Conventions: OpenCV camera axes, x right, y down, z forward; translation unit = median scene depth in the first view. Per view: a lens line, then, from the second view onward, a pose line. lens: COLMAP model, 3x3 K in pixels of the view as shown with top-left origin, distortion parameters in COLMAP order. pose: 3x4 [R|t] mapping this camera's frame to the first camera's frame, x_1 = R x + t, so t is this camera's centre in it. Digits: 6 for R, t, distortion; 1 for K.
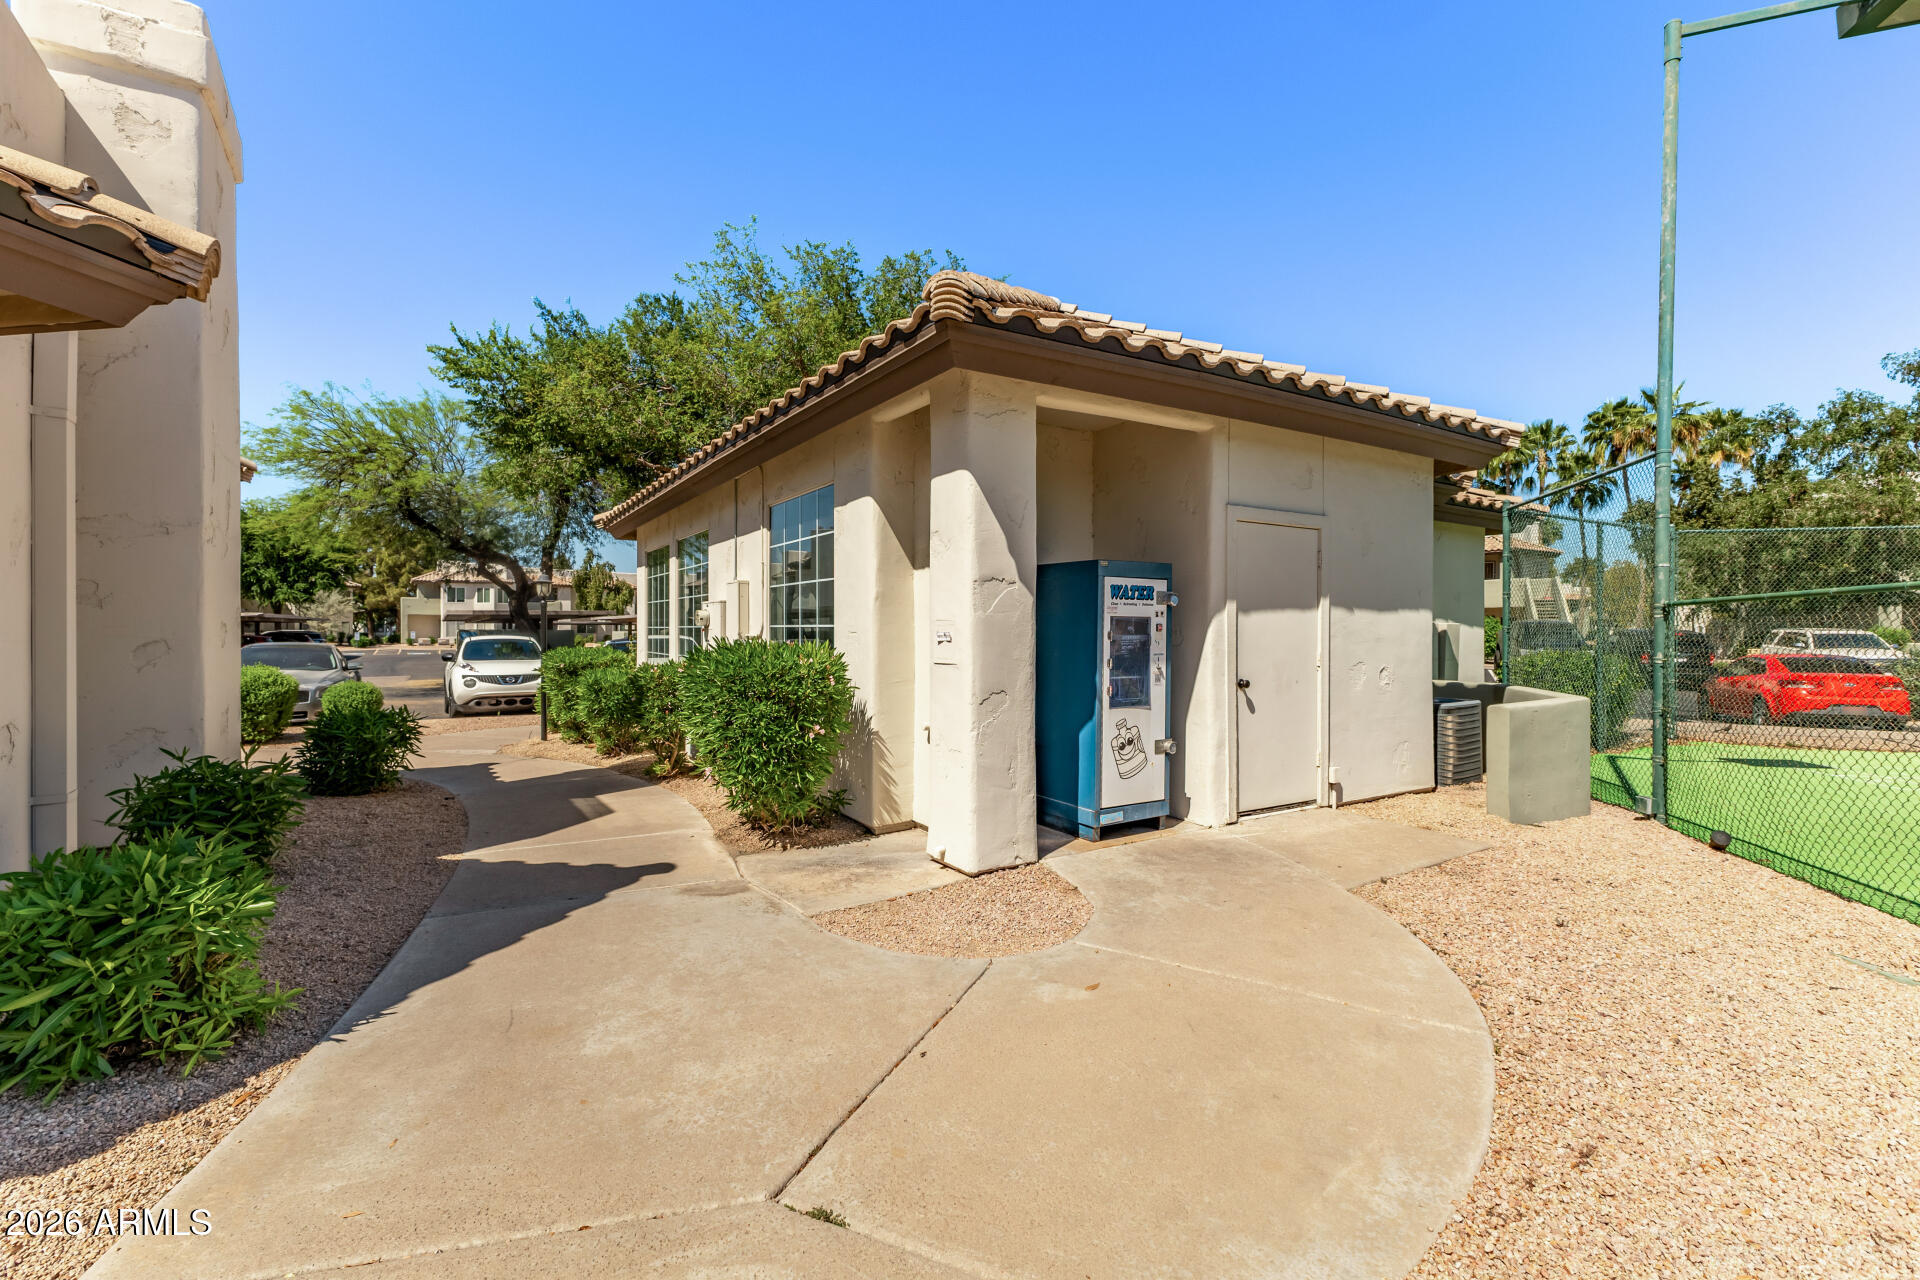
lens RADIAL K [[833.5, 0, 959.2], [0, 833.5, 636.2], [0, 0, 1]] dist [0.005337, -0.000112]
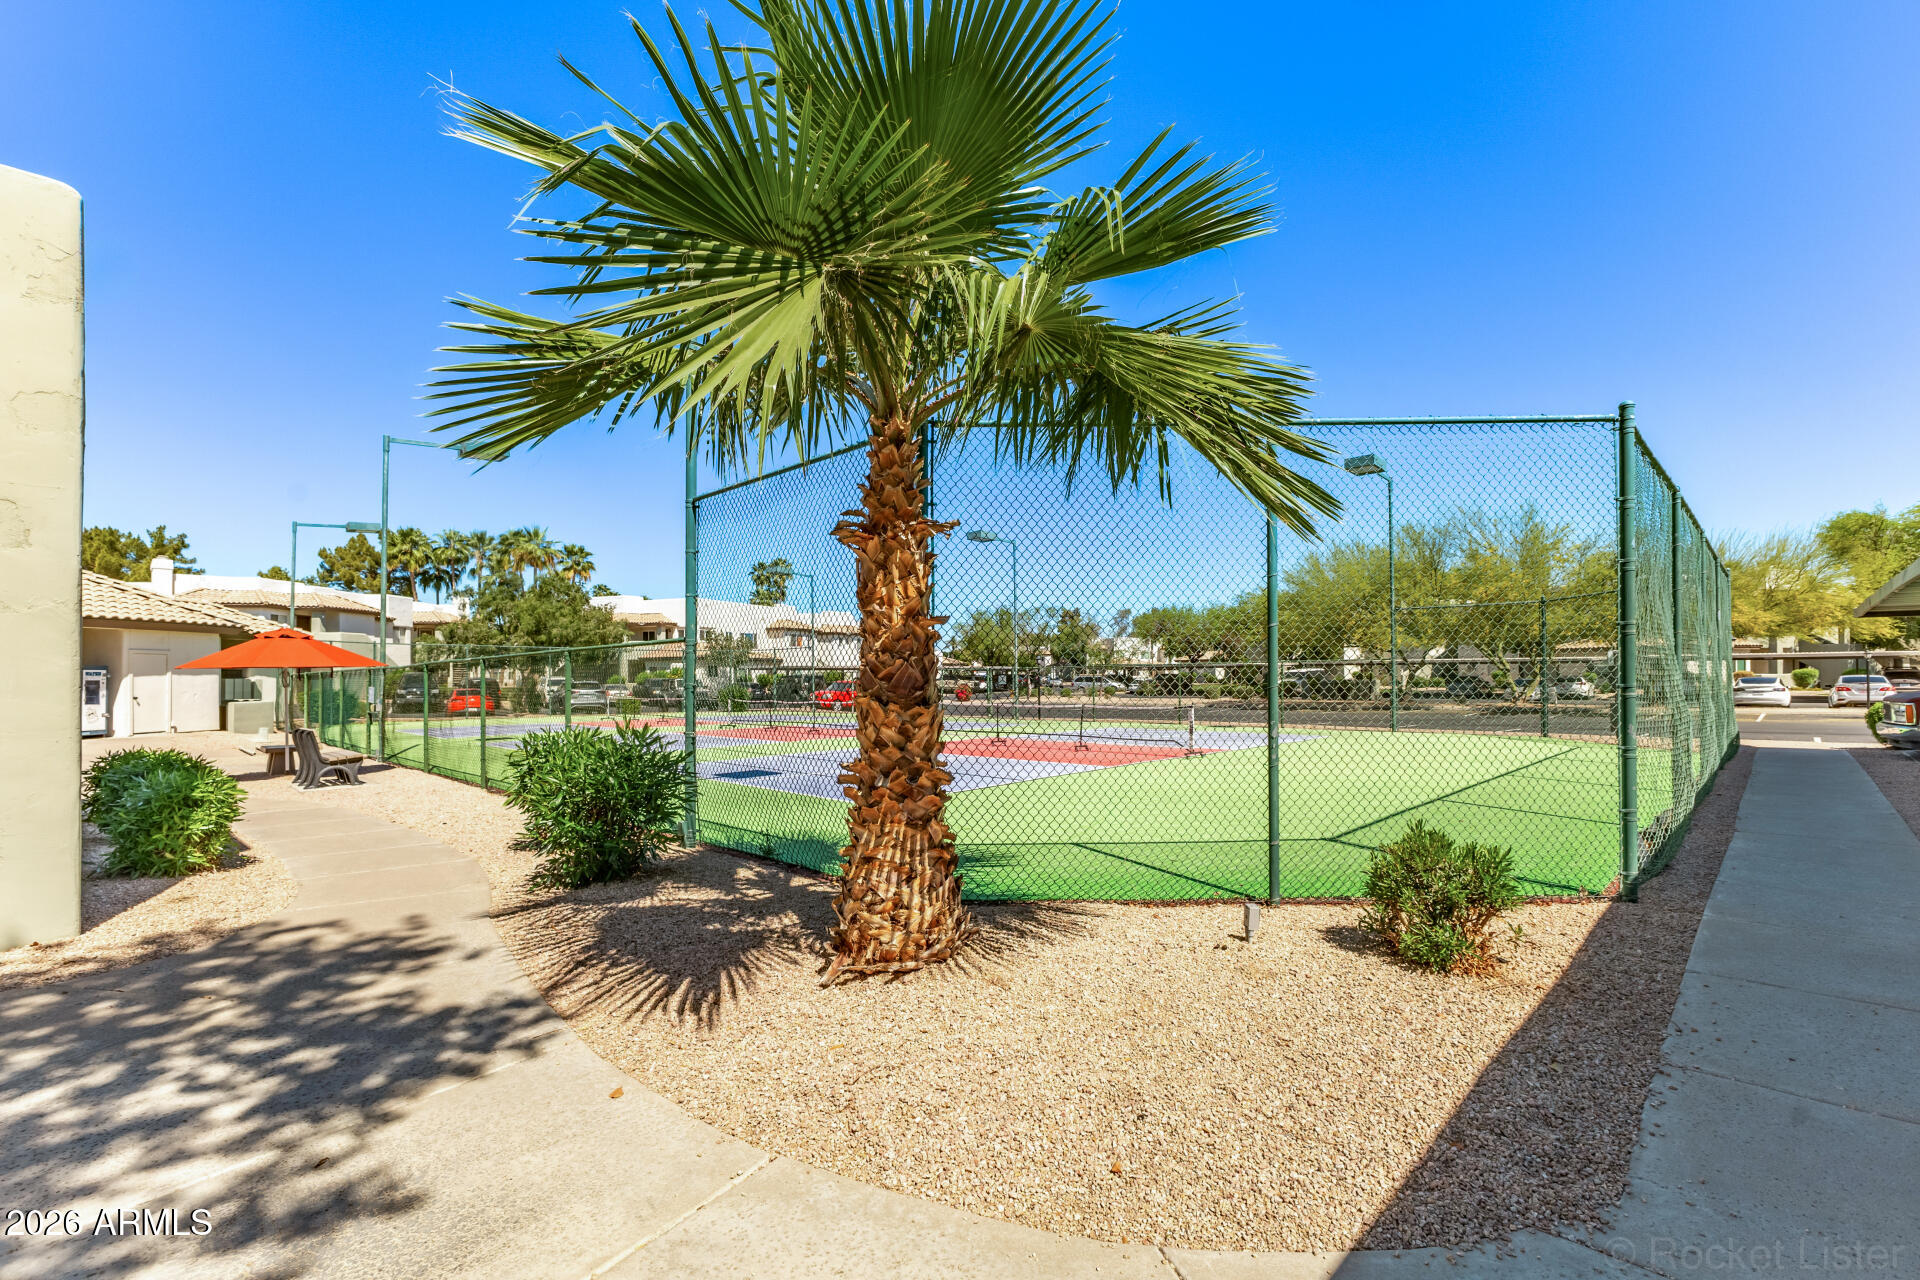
lens RADIAL K [[833.5, 0, 965.7], [0, 833.5, 670.8], [0, 0, 1]] dist [0.005337, -0.000112]
pose [[0.510110, 0.002819, 0.860104, -0.983972], [0.007263, 0.999945, -0.007585, -0.008357], [-0.860078, 0.010116, 0.510062, -4.095224]]
